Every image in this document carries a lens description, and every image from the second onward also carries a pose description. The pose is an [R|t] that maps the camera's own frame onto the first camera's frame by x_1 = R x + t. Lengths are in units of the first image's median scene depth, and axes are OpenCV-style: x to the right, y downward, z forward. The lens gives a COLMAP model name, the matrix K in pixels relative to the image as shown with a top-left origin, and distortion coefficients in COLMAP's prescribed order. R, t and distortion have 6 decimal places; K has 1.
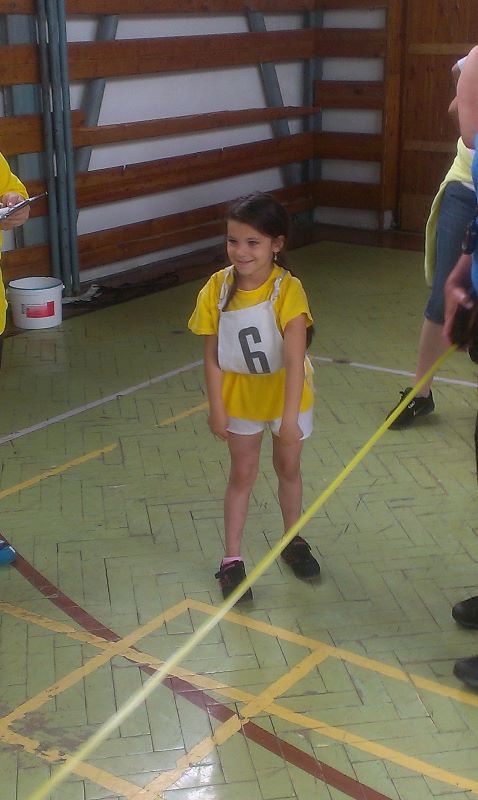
lens RADIAL K [[1179.1, 0, 251.0], [0, 1179.1, 410.5], [0, 0, 1]] dist [0.077676, 0.115123]
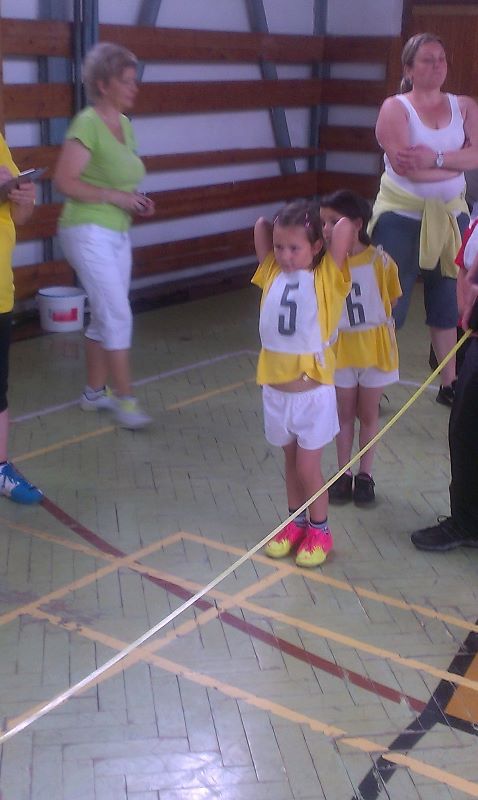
lens RADIAL K [[1179.1, 0, 251.0], [0, 1179.1, 410.5], [0, 0, 1]] dist [0.077676, 0.115123]
pose [[0.999249, 0.037615, -0.009327, 0.018036], [-0.037925, 0.998643, -0.035694, 0.053192], [0.007972, 0.036021, 0.999319, -0.166722]]
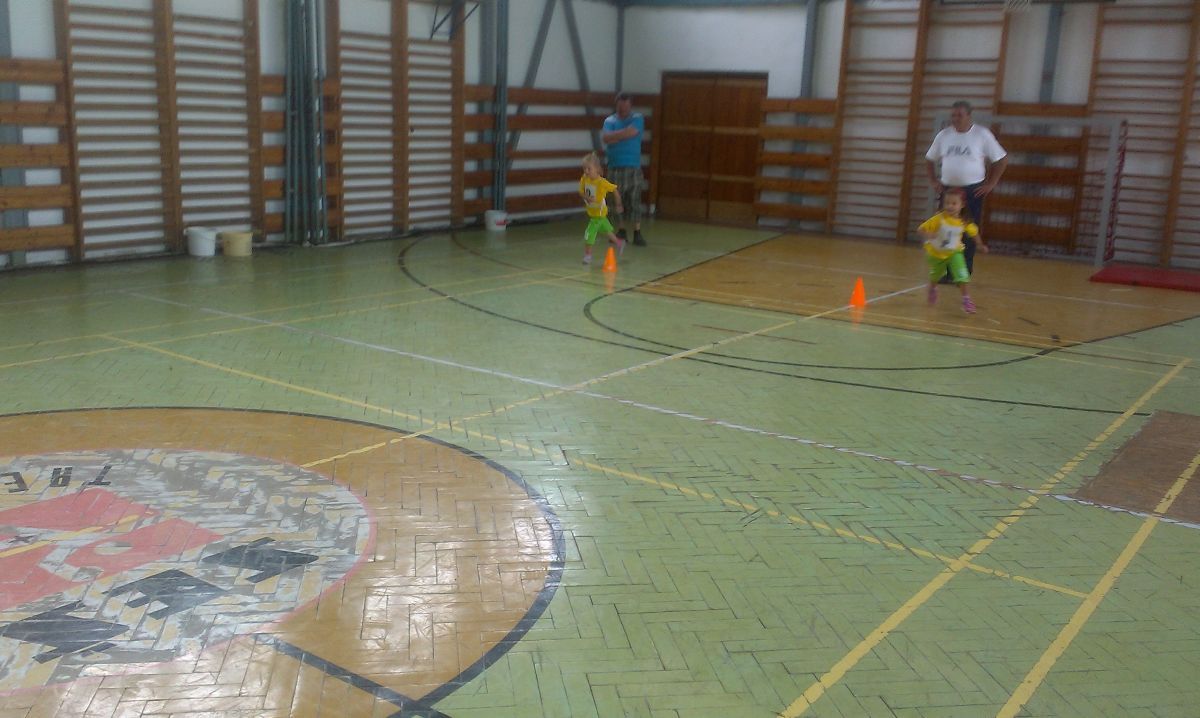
lens RADIAL K [[1079.3, 0, 599.5], [0, 1079.3, 329.0], [0, 0, 1]] dist [0.216392, -0.347183]
pose [[0.998514, 0.054330, -0.004231, 0.088128], [-0.054457, 0.991938, -0.114424, 0.496252], [-0.002019, 0.114484, 0.993423, -1.551450]]
